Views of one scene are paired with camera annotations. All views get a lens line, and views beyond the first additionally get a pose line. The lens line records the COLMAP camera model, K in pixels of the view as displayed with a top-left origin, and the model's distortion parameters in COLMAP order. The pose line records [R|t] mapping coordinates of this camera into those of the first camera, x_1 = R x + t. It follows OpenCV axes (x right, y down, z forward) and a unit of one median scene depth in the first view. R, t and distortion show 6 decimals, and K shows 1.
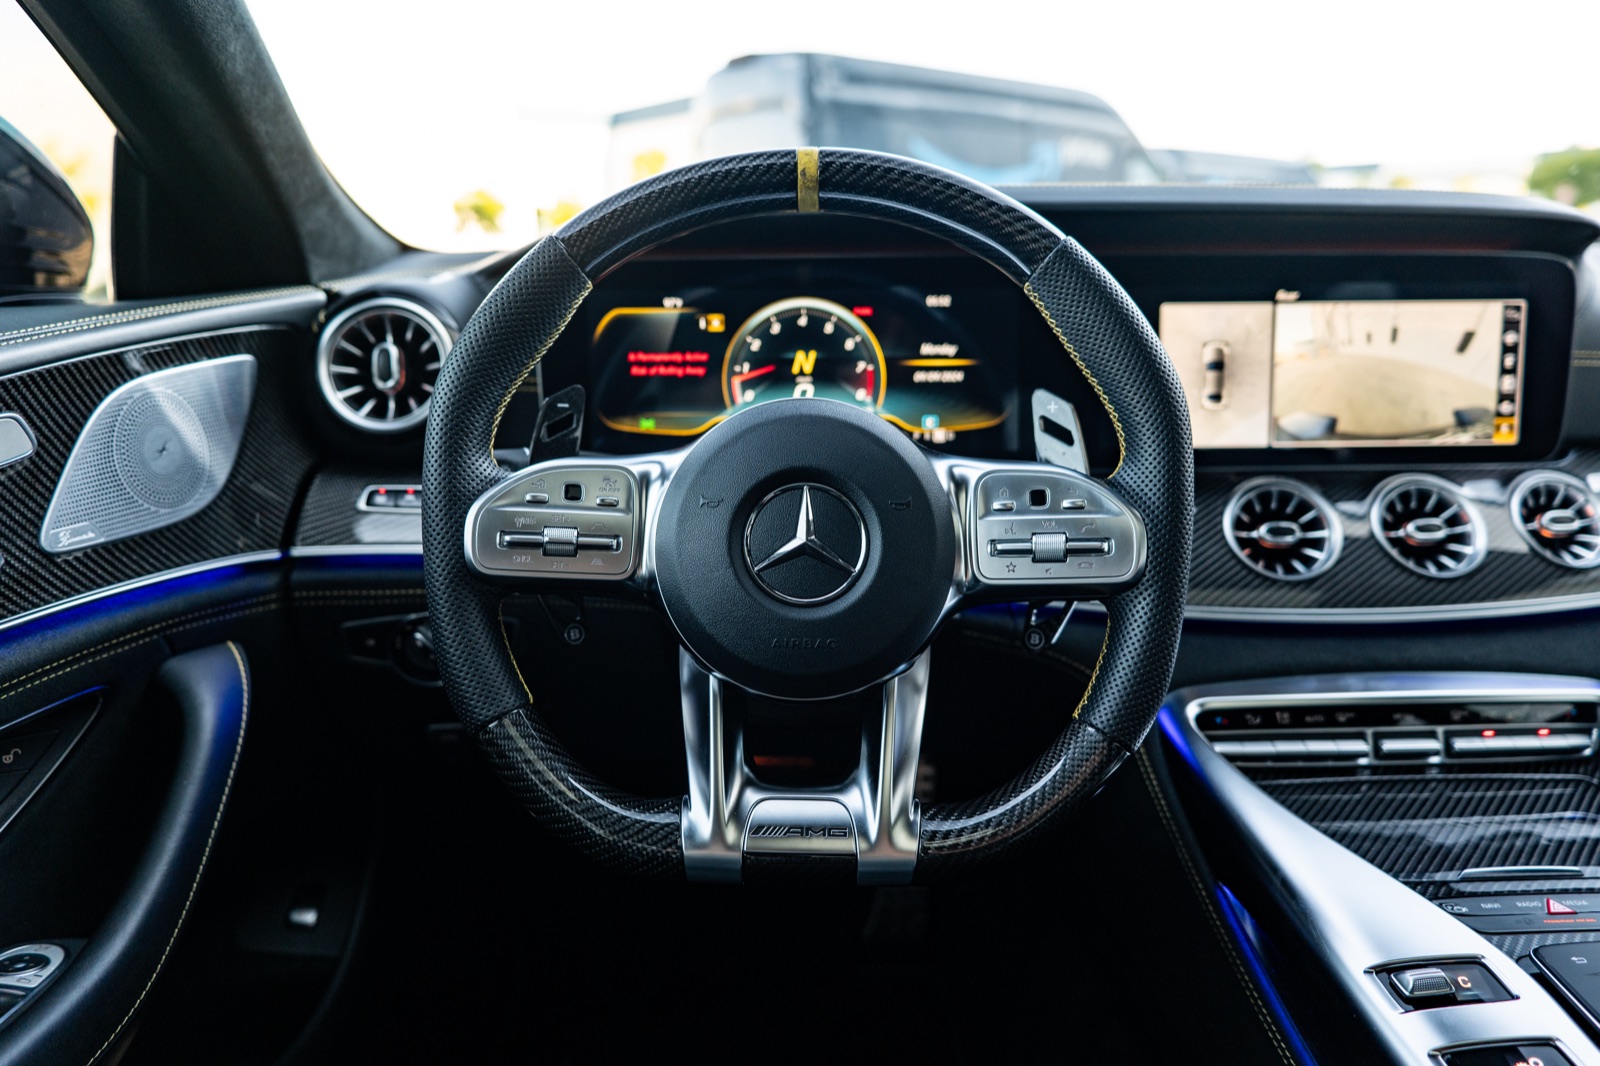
lens RADIAL K [[1174.6, 0, 800.3], [0, 1174.6, 501.6], [0, 0, 1]] dist [-0.000058, -0.001455]
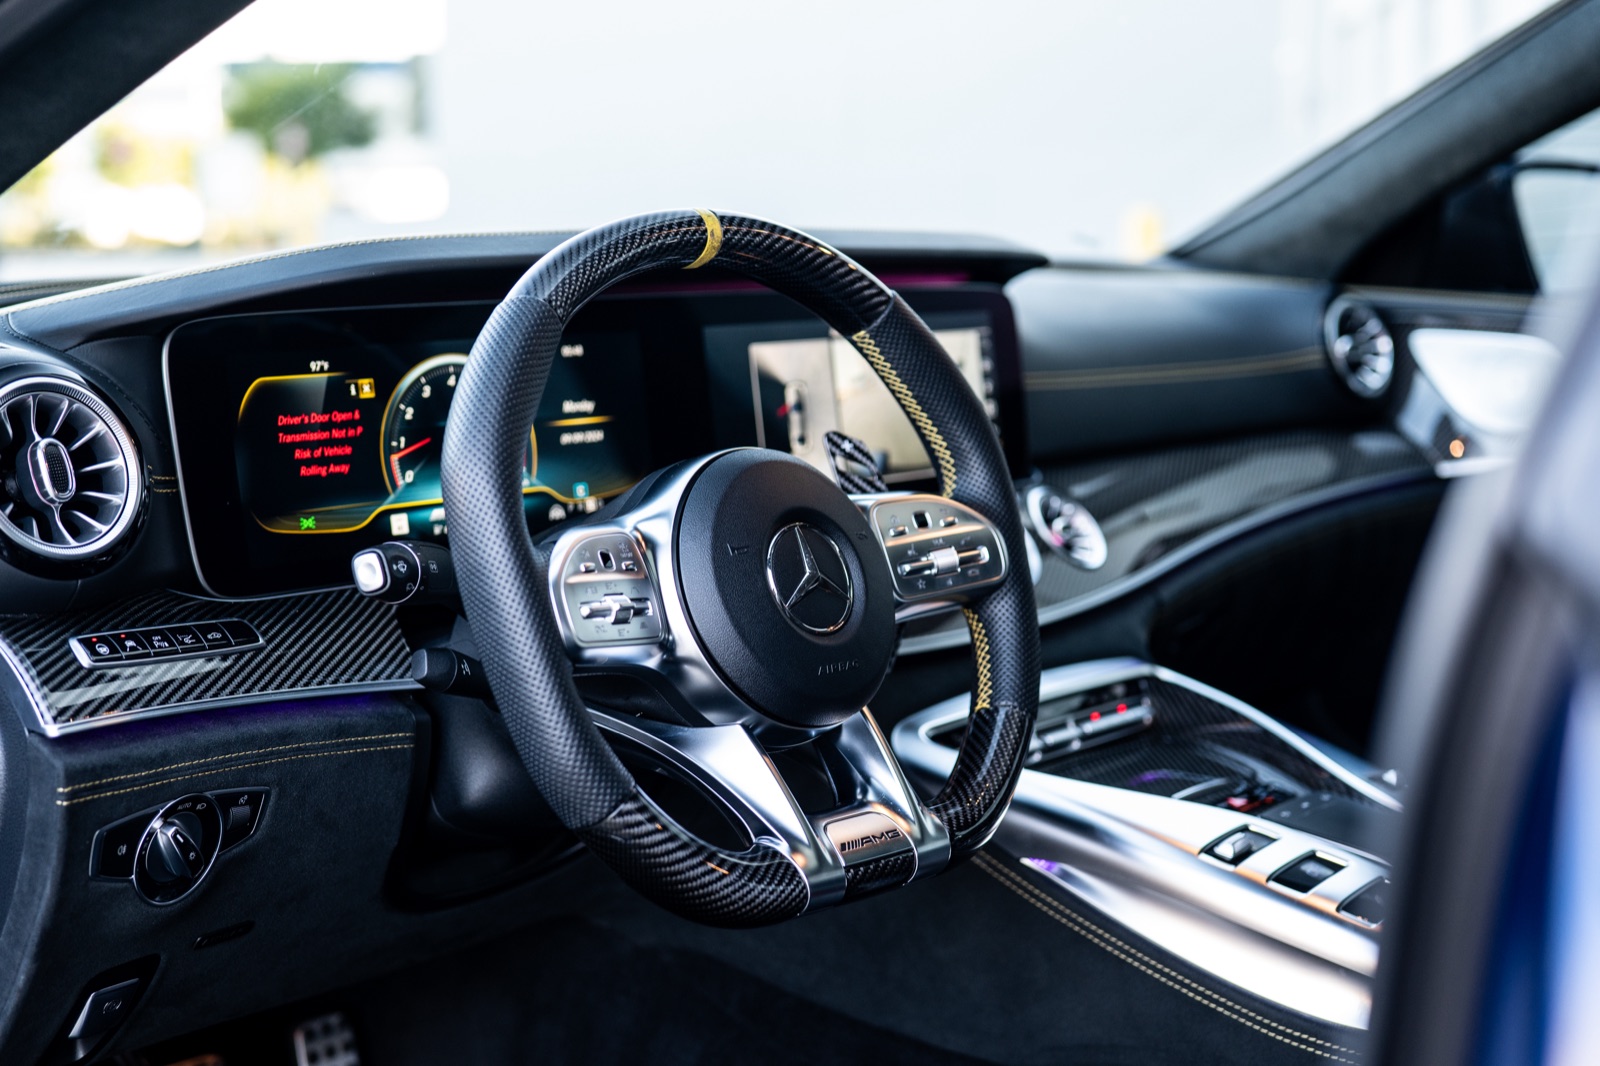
lens RADIAL K [[2222.9, 0, 800.0], [0, 2222.9, 533.0], [0, 0, 1]] dist [-0.010365, 0.037632]
pose [[0.680131, -0.097045, 0.726639, -0.963169], [0.164541, 0.986118, -0.022311, 0.025312], [-0.714386, 0.134736, 0.686658, -0.223482]]
